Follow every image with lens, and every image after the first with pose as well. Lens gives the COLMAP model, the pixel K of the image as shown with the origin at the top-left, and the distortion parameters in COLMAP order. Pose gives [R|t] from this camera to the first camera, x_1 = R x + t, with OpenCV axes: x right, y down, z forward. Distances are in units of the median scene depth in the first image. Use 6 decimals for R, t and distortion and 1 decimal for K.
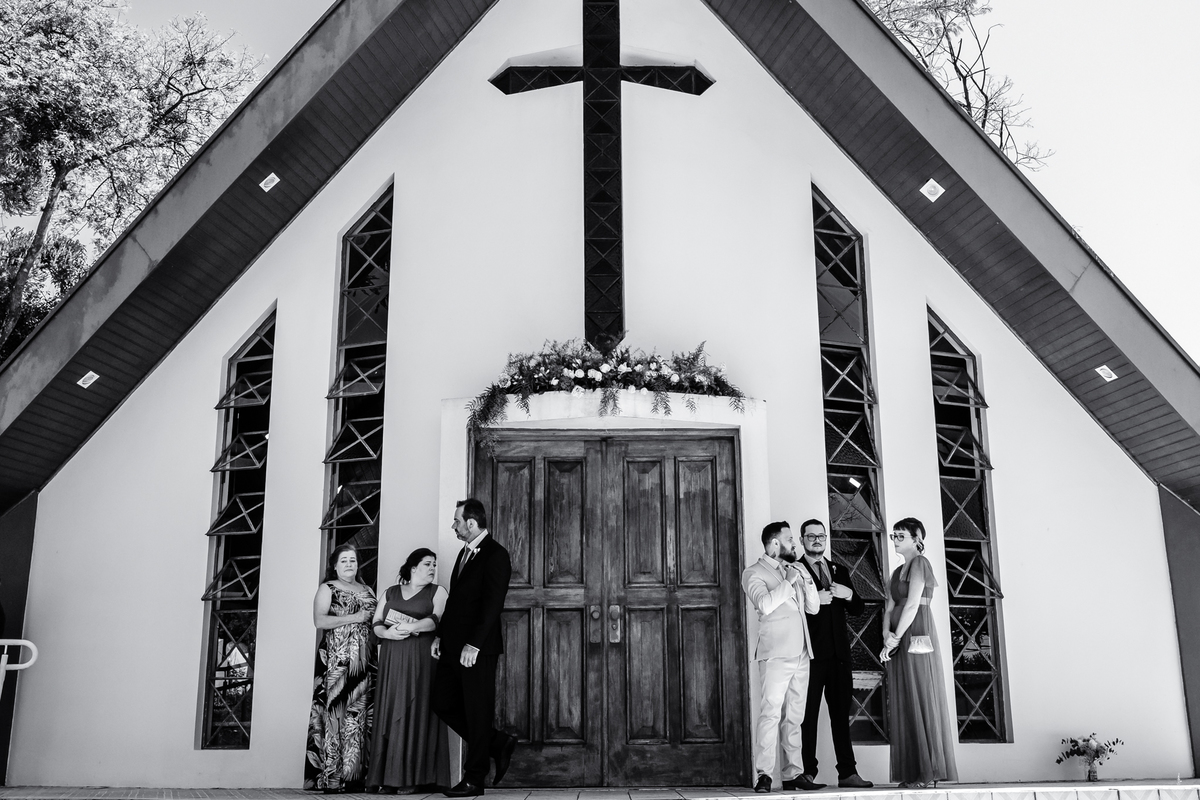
lens RADIAL K [[1198.1, 0, 606.0], [0, 1198.1, 401.9], [0, 0, 1]] dist [-0.008481, 0.001801]
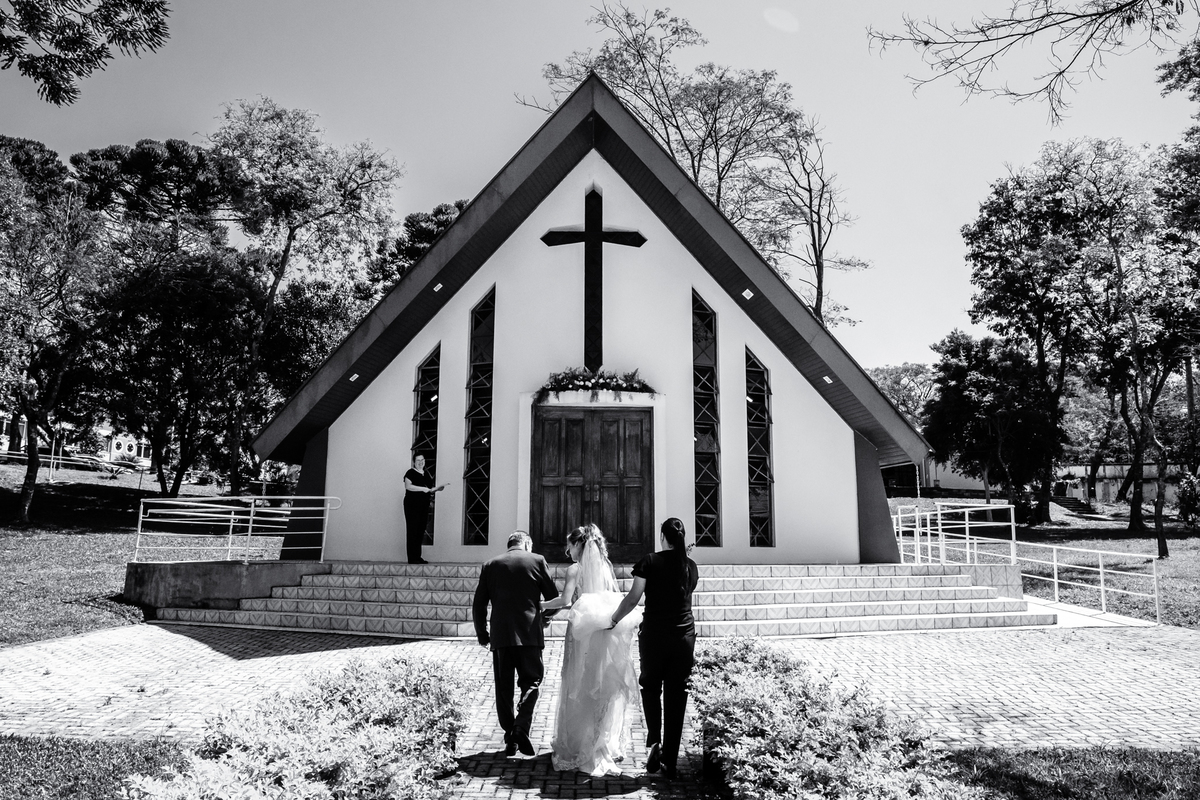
lens RADIAL K [[869.7, 0, 600.0], [0, 869.7, 400.0], [0, 0, 1]] dist [0.063720, -0.165620]
pose [[0.999915, 0.012167, -0.004700, 0.018905], [-0.011612, 0.994515, 0.103947, -0.150745], [0.005939, -0.103883, 0.994572, -0.581103]]
